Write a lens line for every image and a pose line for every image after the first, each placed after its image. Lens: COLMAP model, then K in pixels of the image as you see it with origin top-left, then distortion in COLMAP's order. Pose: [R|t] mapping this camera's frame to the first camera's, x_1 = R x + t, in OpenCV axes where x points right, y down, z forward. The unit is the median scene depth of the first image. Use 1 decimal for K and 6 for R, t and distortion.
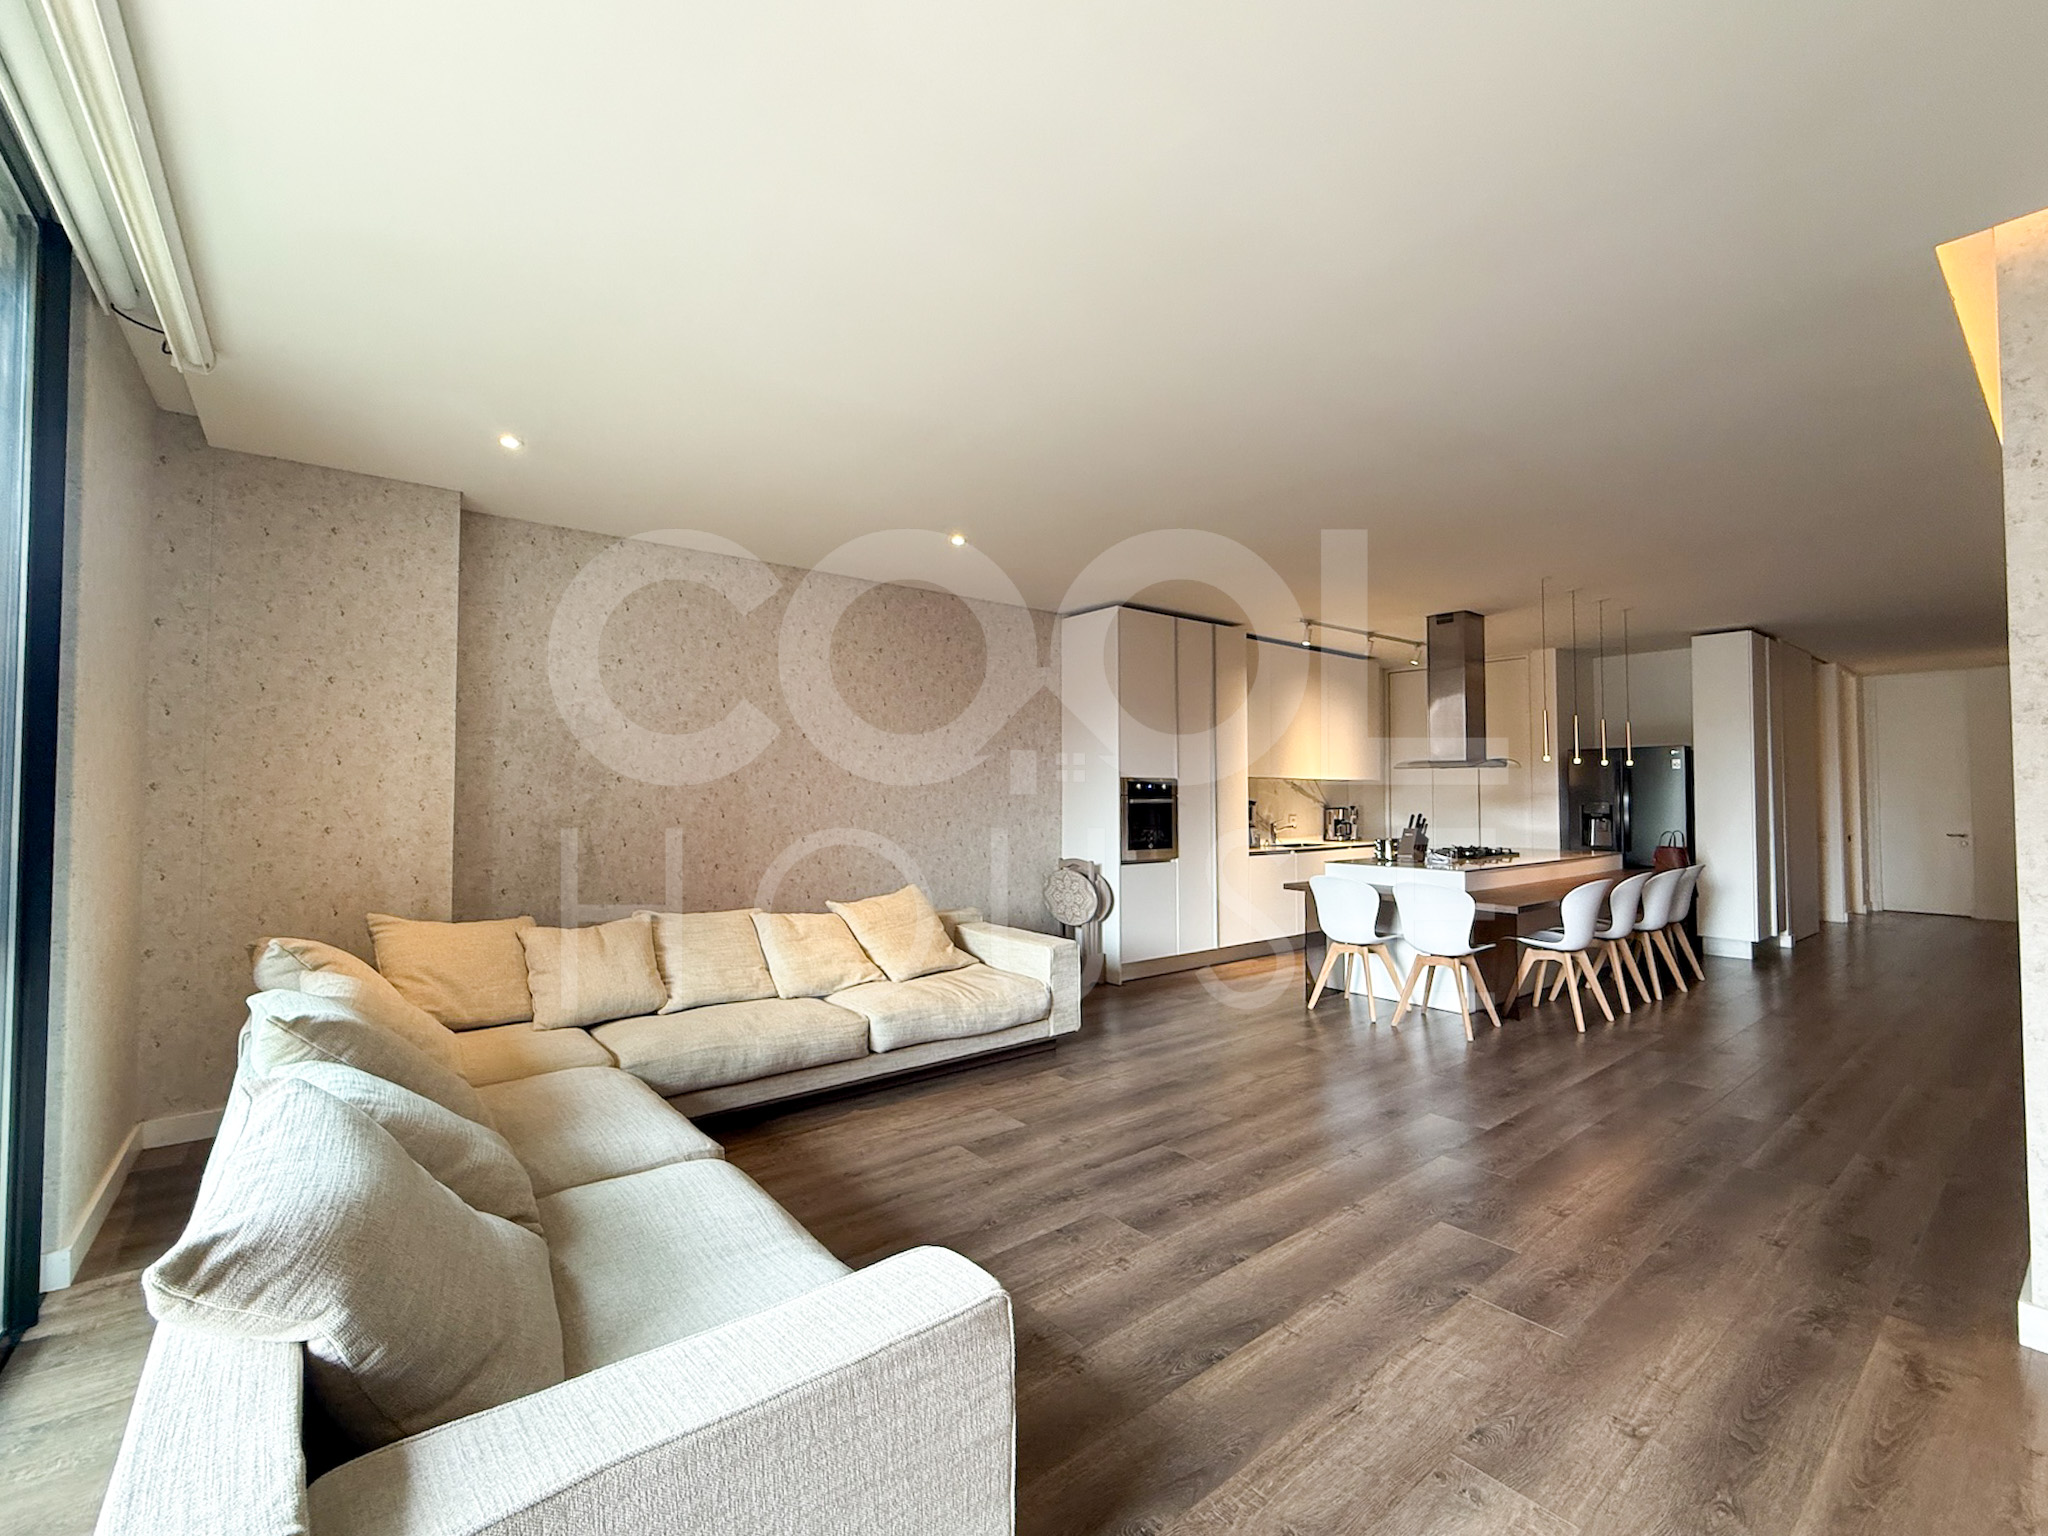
lens RADIAL K [[867.4, 0, 1016.1], [0, 867.4, 768.5], [0, 0, 1]] dist [-0.001191, 0.000193]
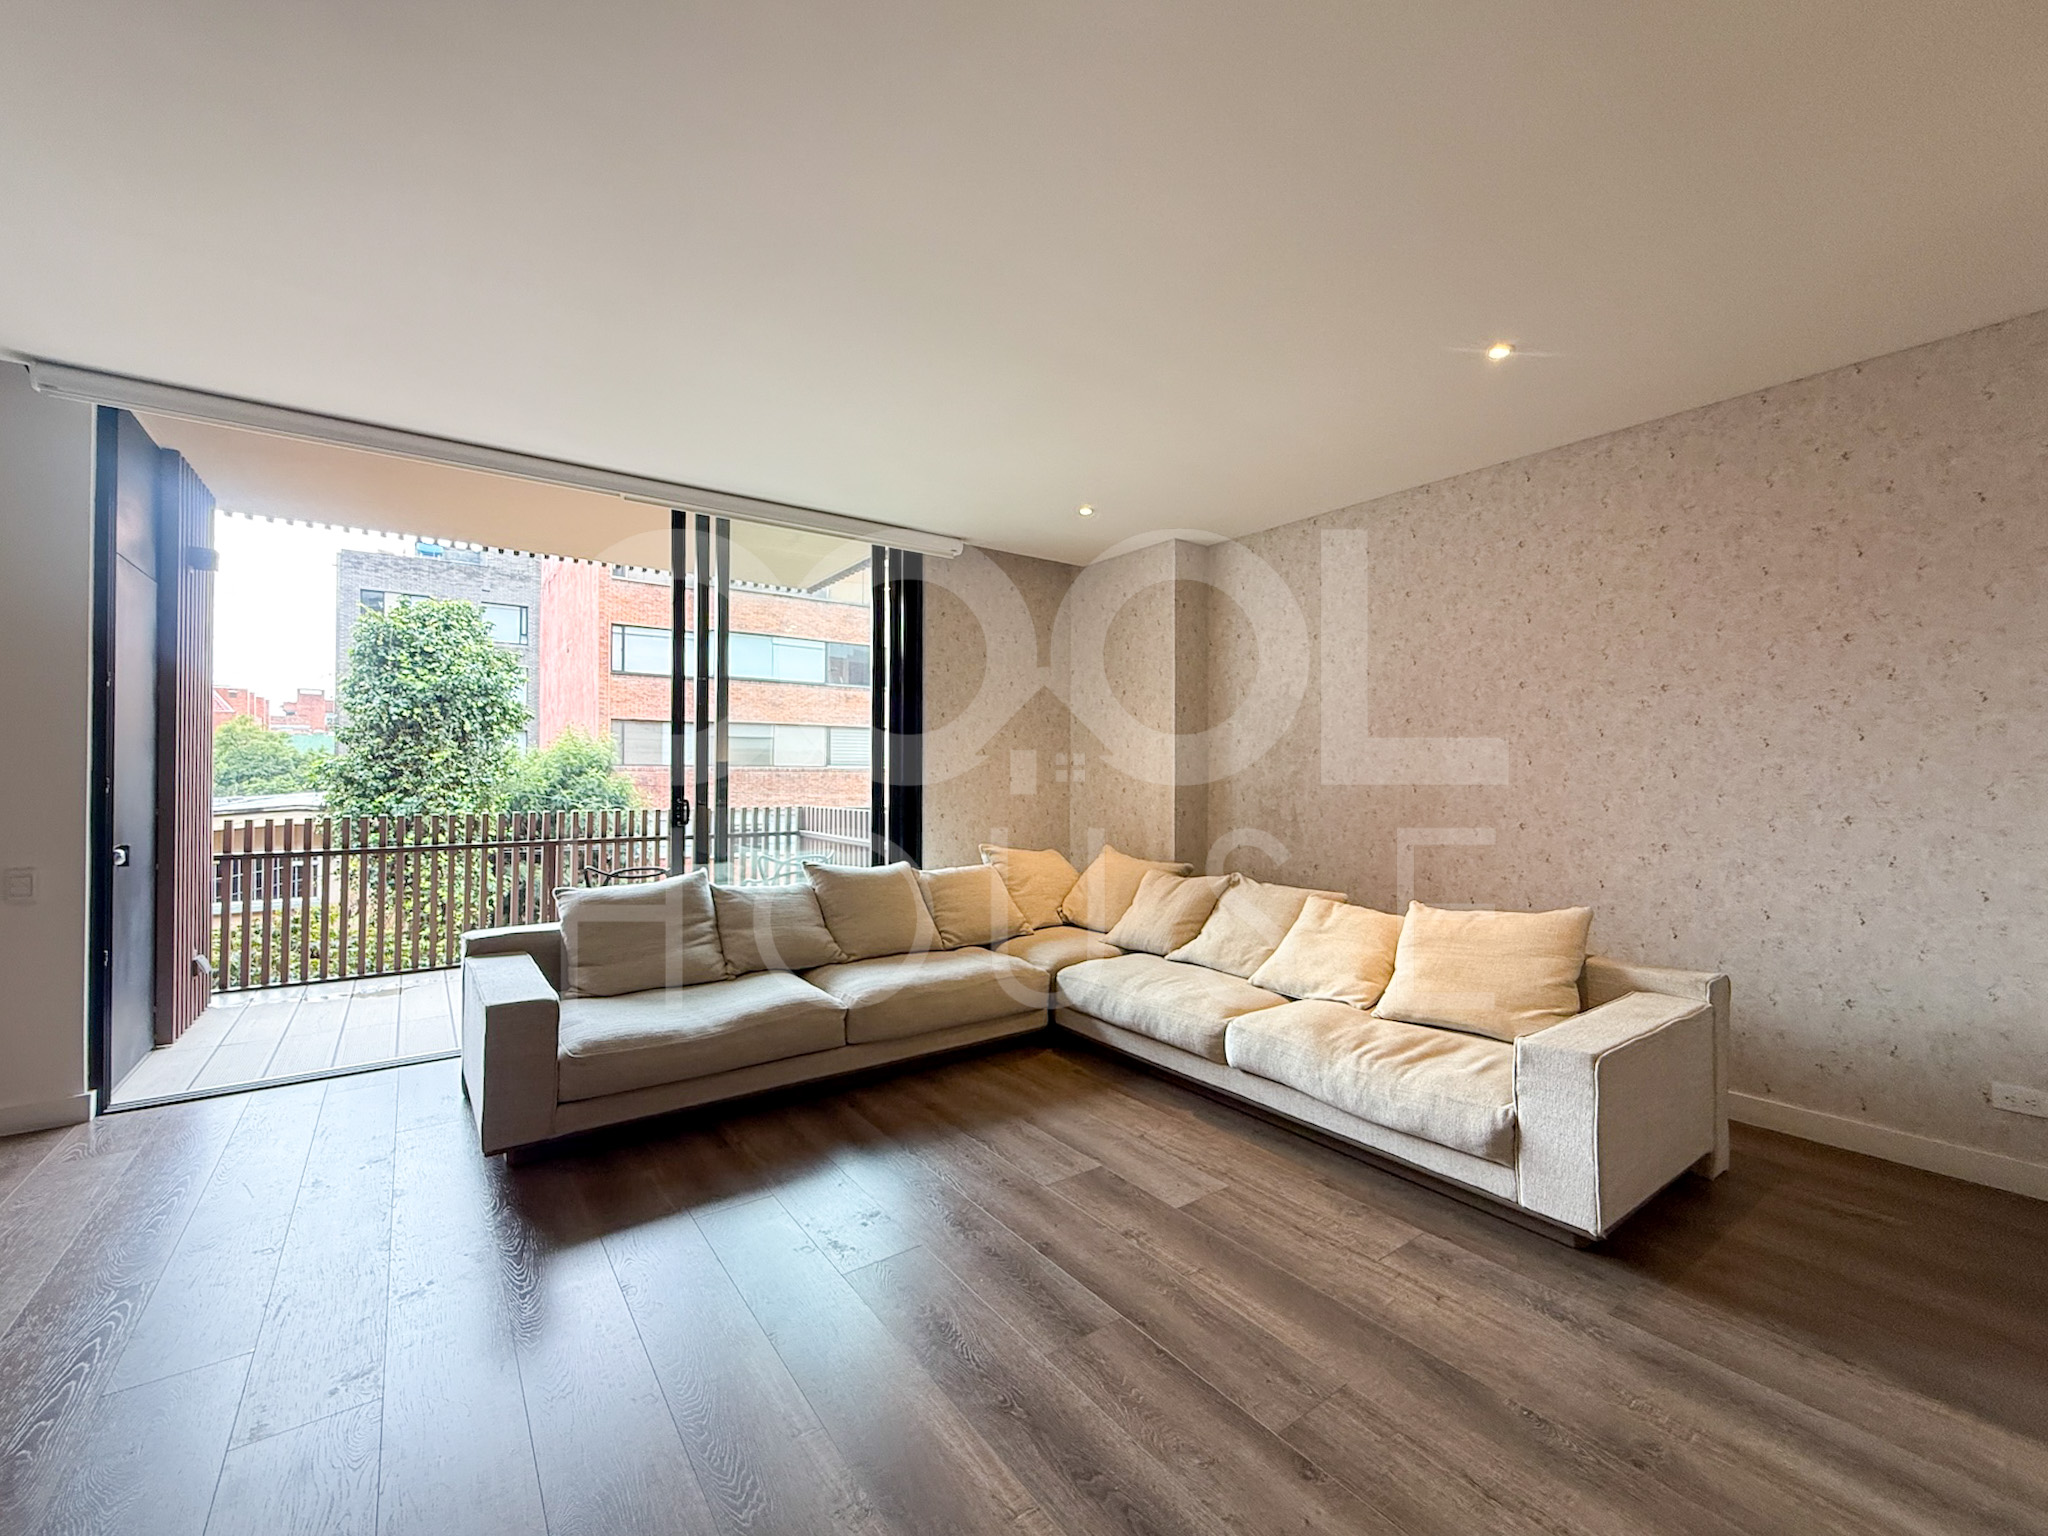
lens RADIAL K [[837.5, 0, 1019.1], [0, 837.5, 769.8], [0, 0, 1]] dist [-0.000201, 0.000092]
pose [[-0.039541, -0.003956, -0.999210, 0.468857], [0.028617, 0.999577, -0.005090, 0.024645], [0.998808, -0.028796, -0.039411, 0.580859]]
